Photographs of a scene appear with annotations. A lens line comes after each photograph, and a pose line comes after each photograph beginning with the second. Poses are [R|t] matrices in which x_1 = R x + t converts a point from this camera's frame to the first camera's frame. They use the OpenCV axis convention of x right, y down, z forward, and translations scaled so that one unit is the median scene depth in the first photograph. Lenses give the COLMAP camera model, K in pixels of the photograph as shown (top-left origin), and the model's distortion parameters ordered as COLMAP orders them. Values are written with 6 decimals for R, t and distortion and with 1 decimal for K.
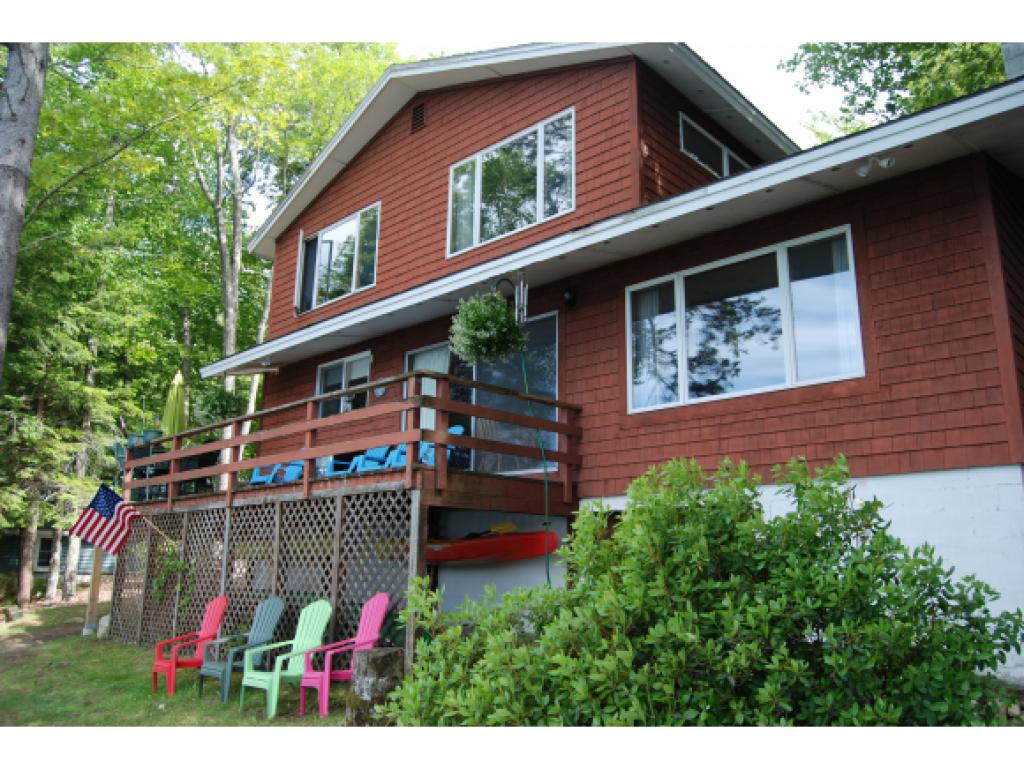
lens RADIAL K [[805.0, 0, 512.0], [0, 805.0, 384.5], [0, 0, 1]] dist [-0.076981, 0.009090]
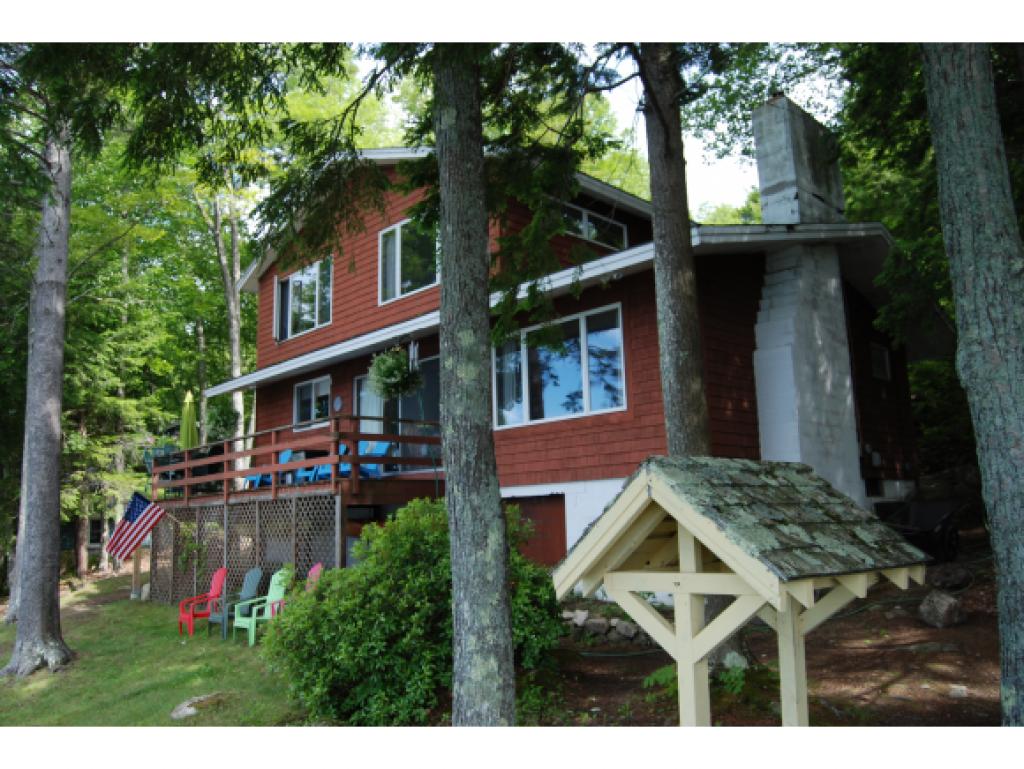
lens RADIAL K [[805.0, 0, 512.0], [0, 805.0, 384.5], [0, 0, 1]] dist [-0.076981, 0.009090]
pose [[0.998091, -0.049860, -0.036440, 0.175120], [0.052112, 0.996609, 0.063686, -0.099825], [0.033141, -0.065463, 0.997304, -0.307398]]
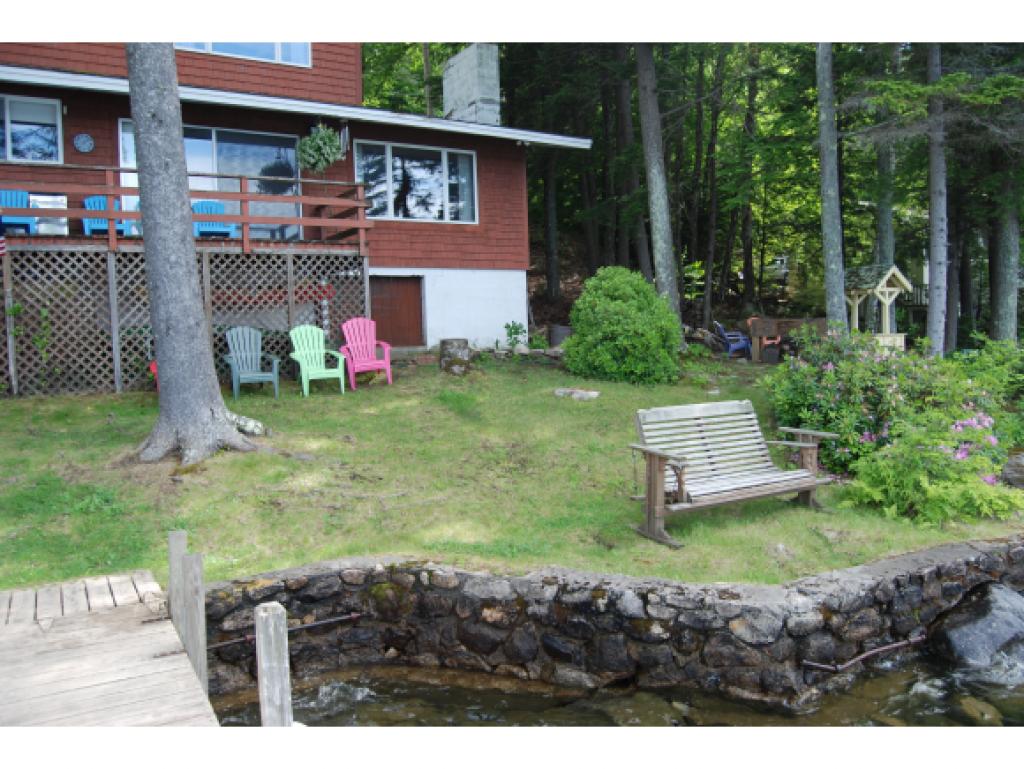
lens RADIAL K [[805.0, 0, 512.0], [0, 805.0, 384.5], [0, 0, 1]] dist [-0.076981, 0.009090]
pose [[0.244740, -0.075268, 0.966663, -1.079312], [-0.189116, 0.974128, 0.123730, 0.080259], [-0.950967, -0.213093, 0.224174, 0.180089]]
